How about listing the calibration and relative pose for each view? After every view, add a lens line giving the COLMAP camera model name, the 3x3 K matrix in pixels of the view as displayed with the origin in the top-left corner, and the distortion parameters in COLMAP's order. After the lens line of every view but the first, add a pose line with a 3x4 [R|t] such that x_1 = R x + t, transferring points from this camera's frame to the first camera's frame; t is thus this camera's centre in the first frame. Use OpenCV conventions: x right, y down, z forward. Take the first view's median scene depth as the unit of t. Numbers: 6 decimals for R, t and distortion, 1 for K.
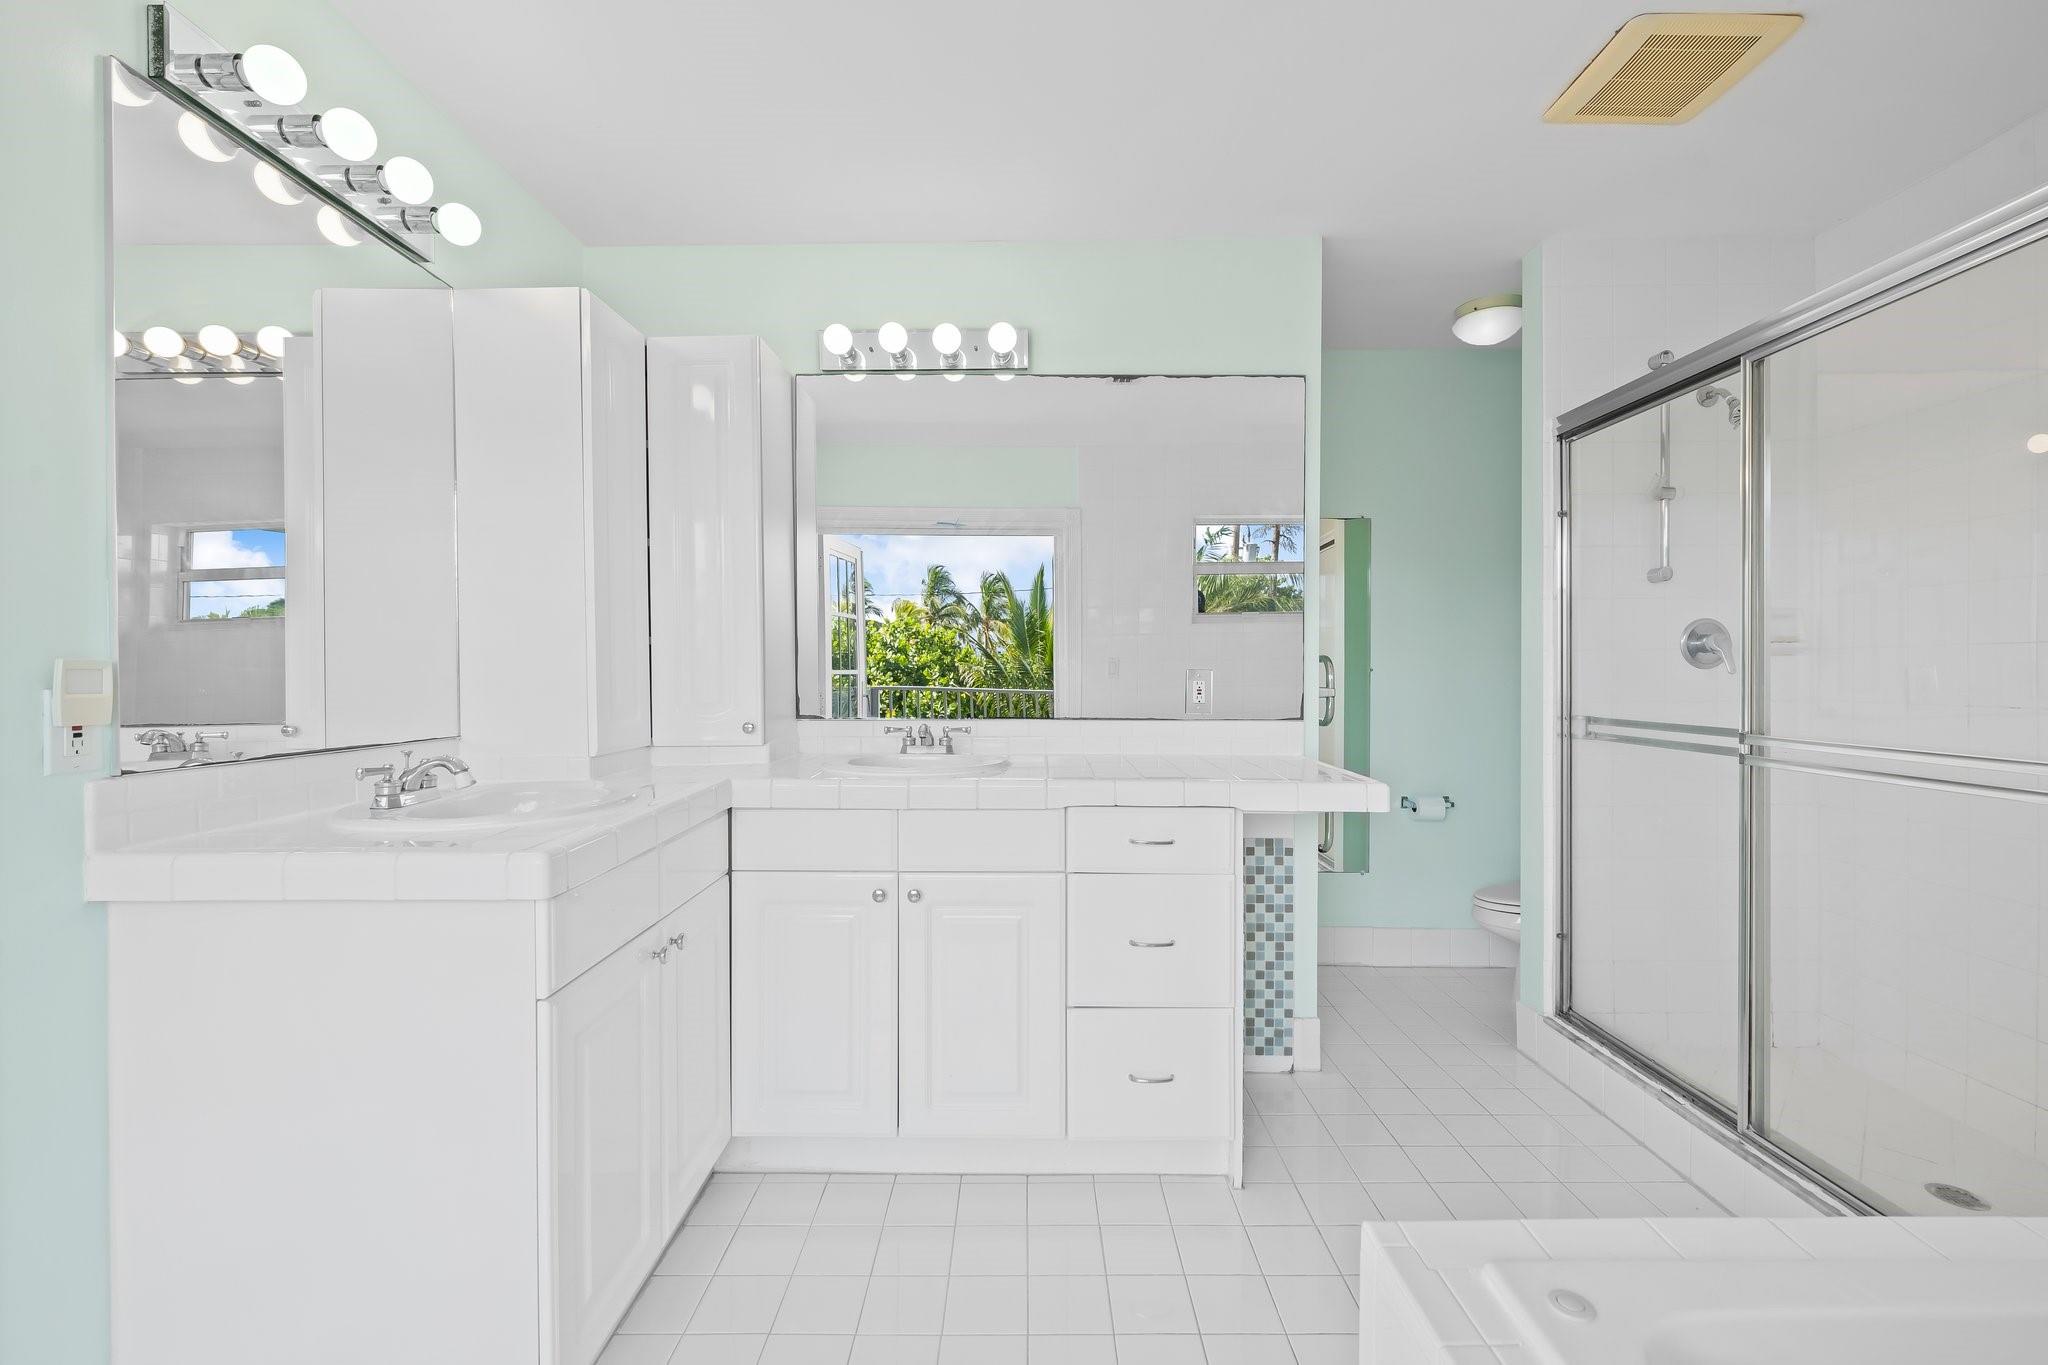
lens RADIAL K [[920.3, 0, 1026.0], [0, 920.3, 680.1], [0, 0, 1]] dist [-0.000894, 0.000357]
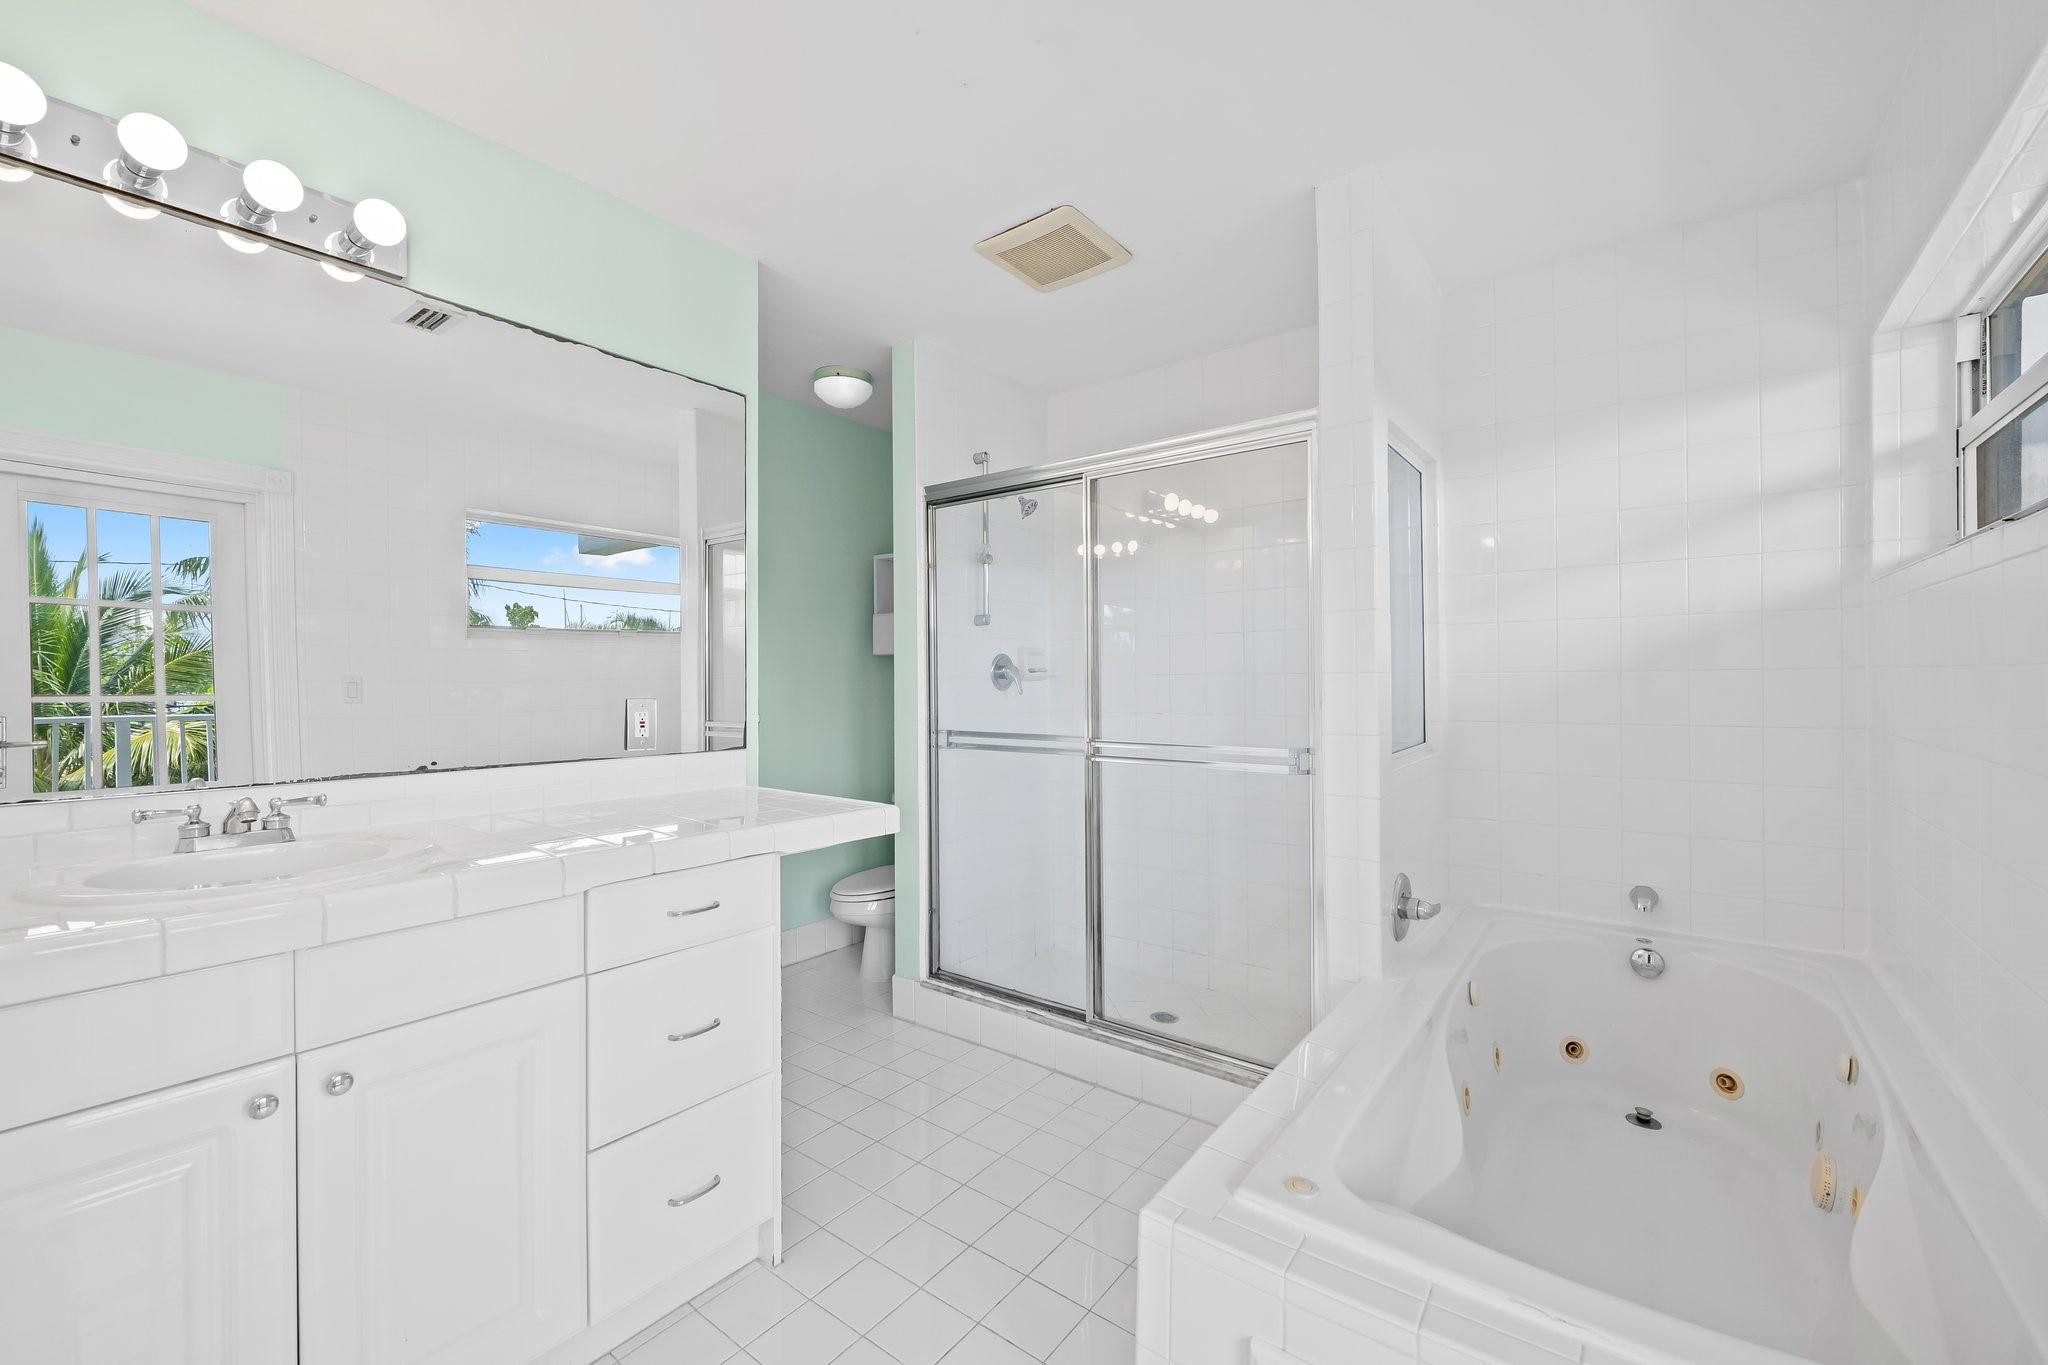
lens RADIAL K [[842.7, 0, 1031.0], [0, 842.7, 676.5], [0, 0, 1]] dist [0.001106, -0.001292]
pose [[0.587275, -0.000513, 0.809387, -0.250690], [0.013335, 0.999870, -0.009042, -0.021523], [-0.809278, 0.016103, 0.587206, 0.237435]]
